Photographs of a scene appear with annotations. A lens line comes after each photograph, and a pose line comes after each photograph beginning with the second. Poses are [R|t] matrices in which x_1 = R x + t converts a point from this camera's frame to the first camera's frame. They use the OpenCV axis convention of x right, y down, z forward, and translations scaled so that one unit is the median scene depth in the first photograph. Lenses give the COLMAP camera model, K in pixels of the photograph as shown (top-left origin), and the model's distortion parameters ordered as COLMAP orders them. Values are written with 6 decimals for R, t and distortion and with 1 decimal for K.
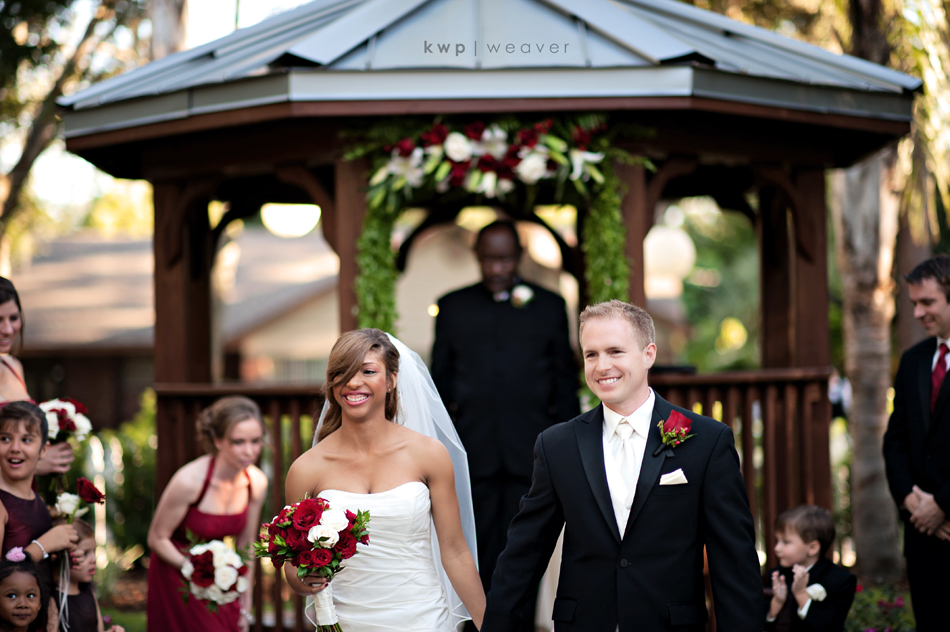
lens RADIAL K [[1829.6, 0, 475.0], [0, 1829.6, 316.0], [0, 0, 1]] dist [-0.067938, 0.038308]
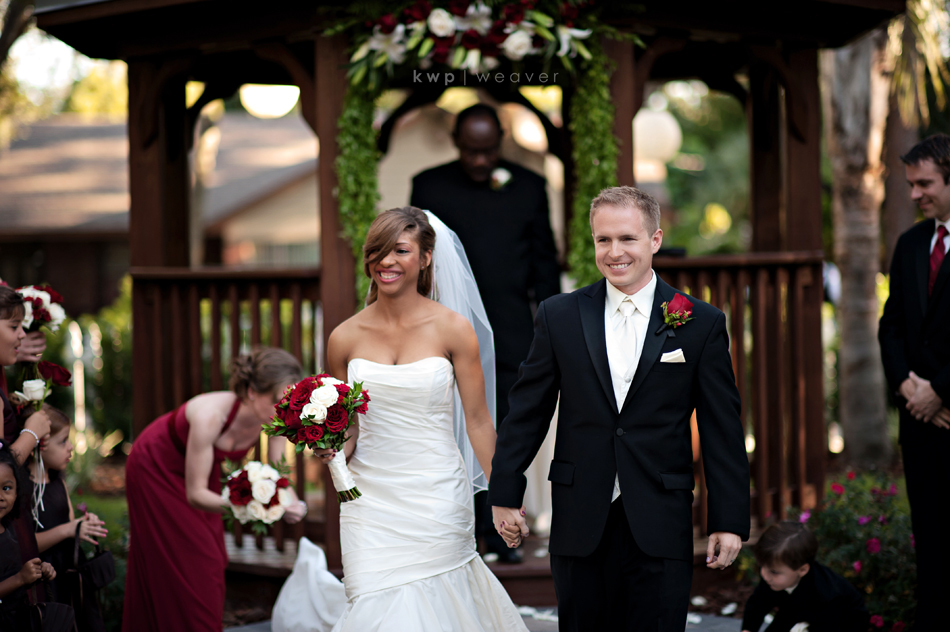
lens RADIAL K [[1829.6, 0, 475.0], [0, 1829.6, 316.0], [0, 0, 1]] dist [-0.067938, 0.038308]
pose [[0.999954, 0.000425, 0.009625, -0.000702], [-0.001027, 0.998036, 0.062630, 0.002060], [-0.009579, -0.062637, 0.997990, 0.023679]]
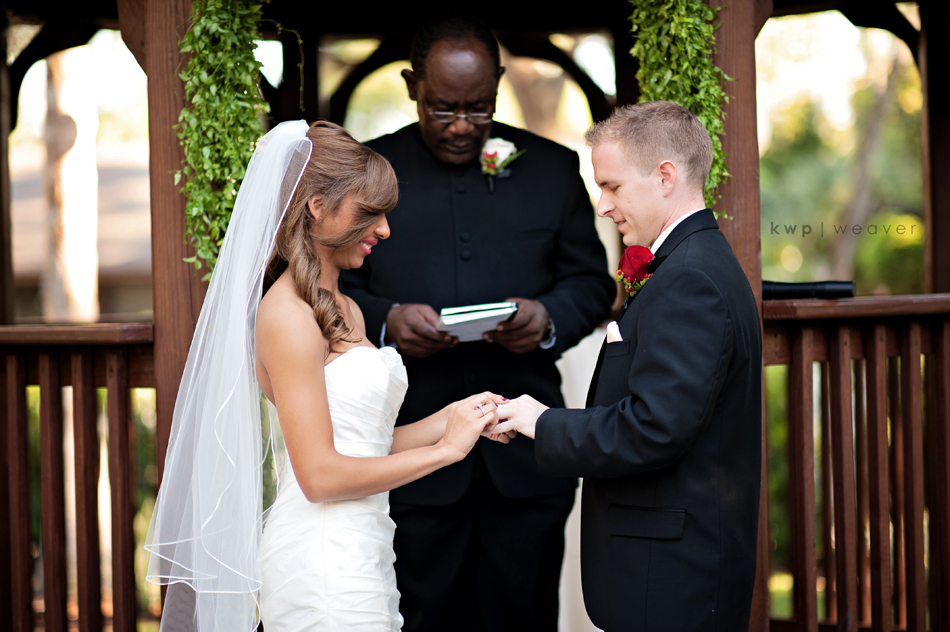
lens RADIAL K [[1829.6, 0, 475.0], [0, 1829.6, 316.0], [0, 0, 1]] dist [-0.067938, 0.038308]
pose [[0.999669, 0.001394, -0.025681, 0.028319], [-0.000675, 0.999607, 0.028008, 0.020238], [0.025710, -0.027981, 0.999278, 0.477153]]
